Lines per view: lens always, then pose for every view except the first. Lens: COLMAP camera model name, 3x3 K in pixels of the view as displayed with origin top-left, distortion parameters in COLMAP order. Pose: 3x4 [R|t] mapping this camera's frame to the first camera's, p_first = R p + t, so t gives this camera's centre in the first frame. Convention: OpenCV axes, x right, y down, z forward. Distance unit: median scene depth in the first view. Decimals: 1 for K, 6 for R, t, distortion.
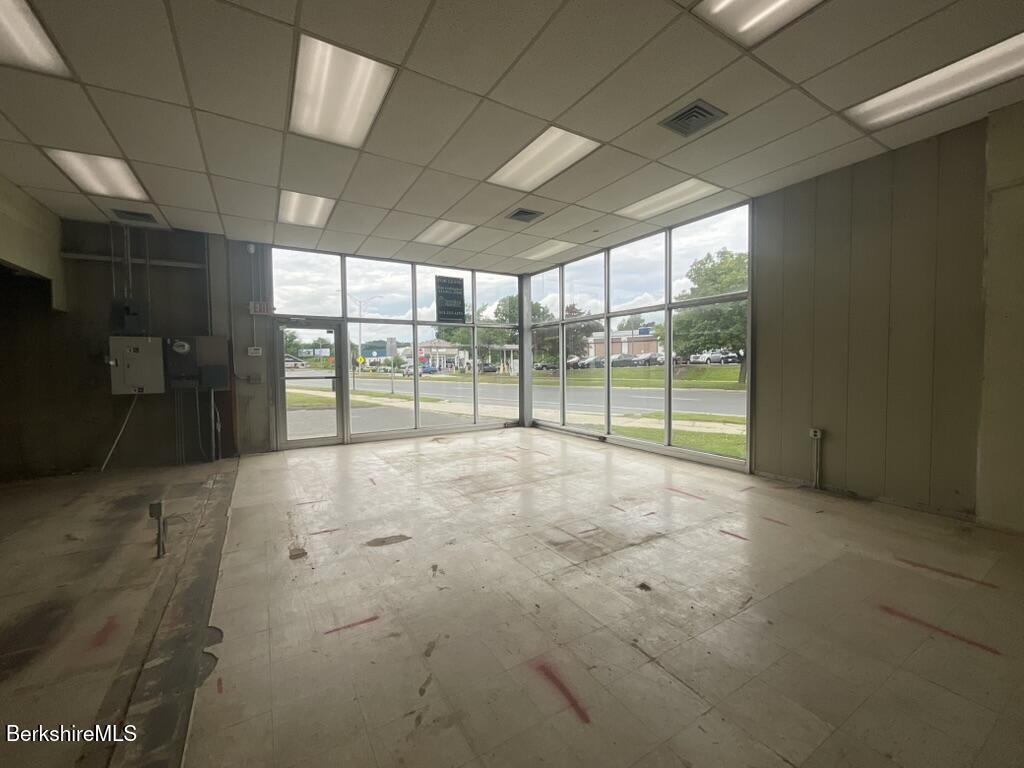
lens RADIAL K [[418.5, 0, 508.6], [0, 418.5, 382.1], [0, 0, 1]] dist [0.003719, -0.001202]
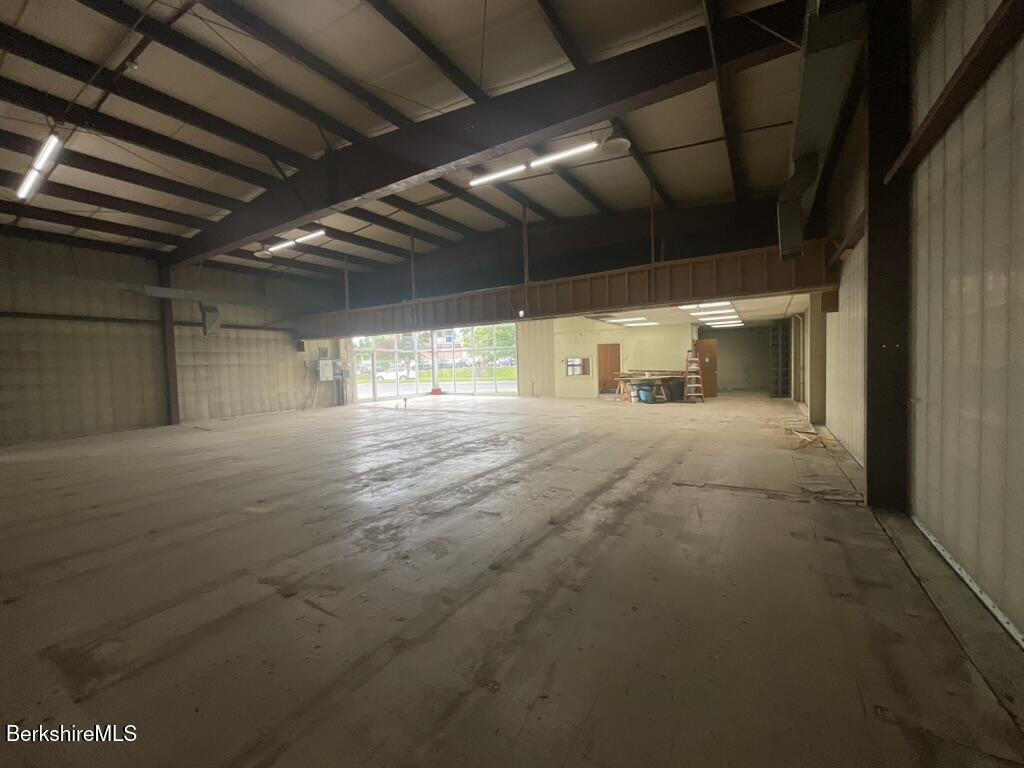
lens RADIAL K [[418.5, 0, 506.3], [0, 418.5, 379.8], [0, 0, 1]] dist [0.003719, -0.001202]
pose [[0.892738, -0.032444, 0.449406, -1.013017], [0.037780, 0.999282, -0.002907, 0.073462], [-0.448989, 0.019573, 0.893323, -1.947204]]
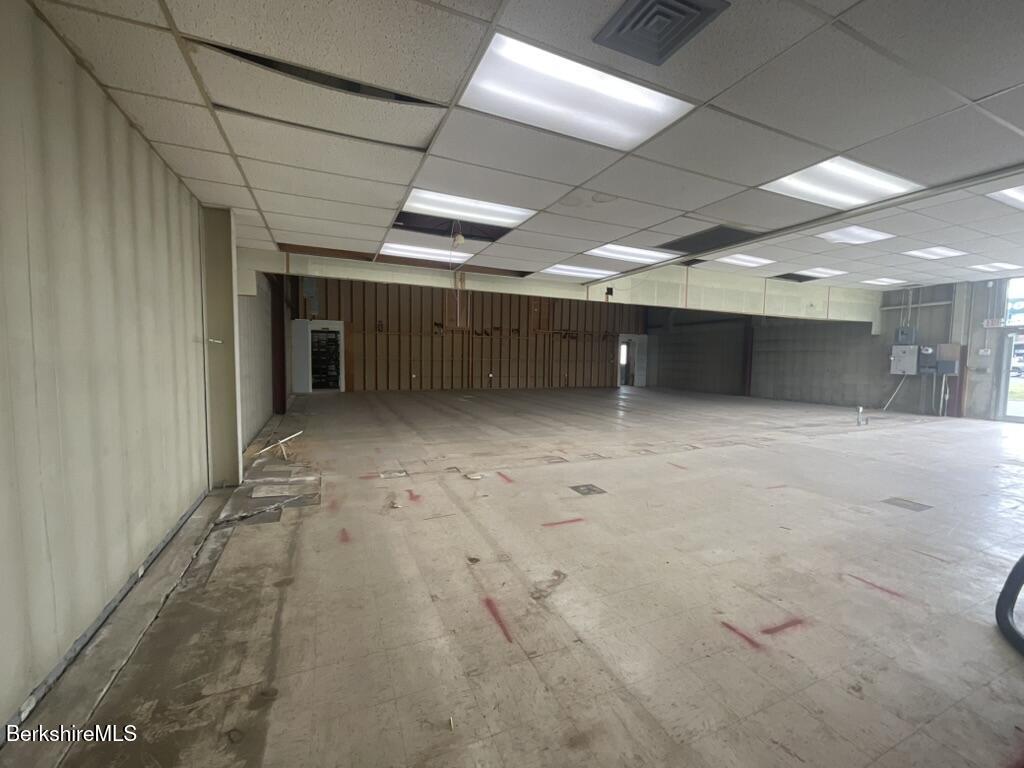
lens RADIAL K [[418.5, 0, 508.4], [0, 418.5, 388.0], [0, 0, 1]] dist [0.003719, -0.001202]
pose [[-0.141860, 0.080901, -0.986575, 1.280212], [-0.053014, 0.994603, 0.089183, 0.013696], [0.988466, 0.064954, -0.136805, -0.542293]]
